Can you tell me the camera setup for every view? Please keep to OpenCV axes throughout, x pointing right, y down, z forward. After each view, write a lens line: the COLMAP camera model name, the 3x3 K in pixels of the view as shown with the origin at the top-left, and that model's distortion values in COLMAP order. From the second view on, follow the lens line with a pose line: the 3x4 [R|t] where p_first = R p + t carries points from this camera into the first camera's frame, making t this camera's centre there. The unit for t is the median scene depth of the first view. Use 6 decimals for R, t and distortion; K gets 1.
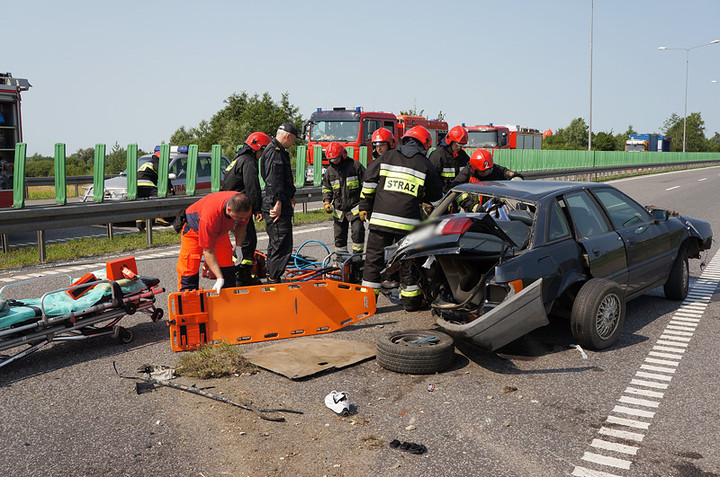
lens RADIAL K [[779.2, 0, 360.0], [0, 779.2, 238.5], [0, 0, 1]] dist [-0.051438, 0.014487]
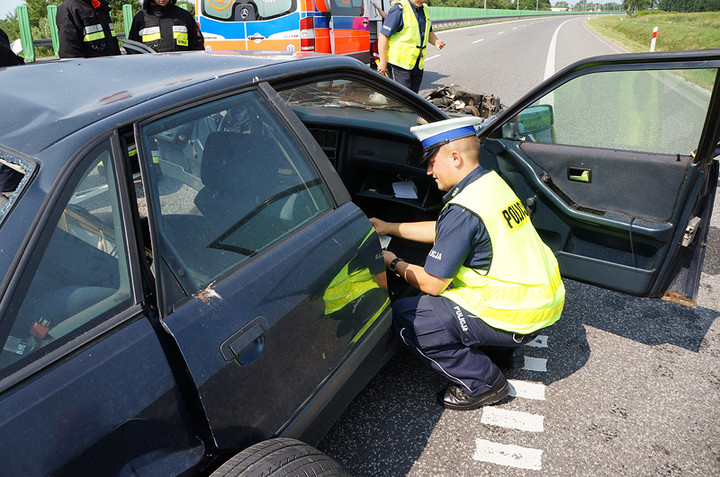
lens RADIAL K [[628.8, 0, 345.5], [0, 628.8, 236.9], [0, 0, 1]] dist [-0.127296, 0.001184]
pose [[0.982933, -0.080652, 0.165344, 0.141834], [0.039436, 0.970258, 0.238840, -0.032986], [-0.179689, -0.228243, 0.956879, 0.368897]]
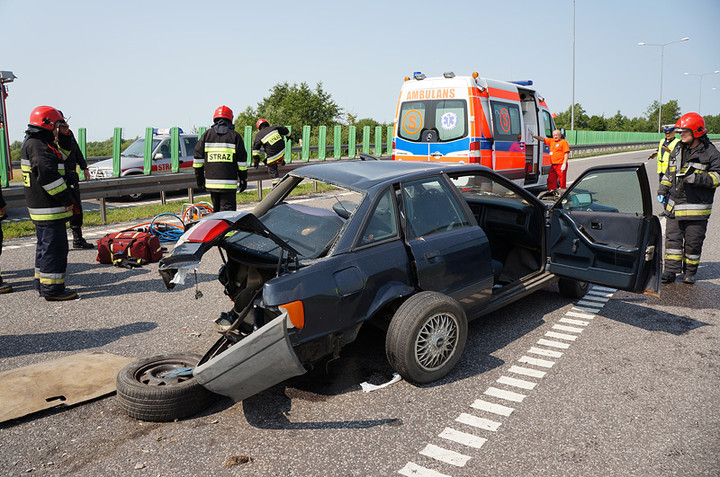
lens RADIAL K [[628.8, 0, 345.5], [0, 628.8, 236.9], [0, 0, 1]] dist [-0.127296, 0.001184]
pose [[0.995899, 0.009013, -0.090017, 0.127069], [-0.003990, 0.998432, 0.055829, -0.018072], [0.090379, -0.055241, 0.994374, 0.165311]]
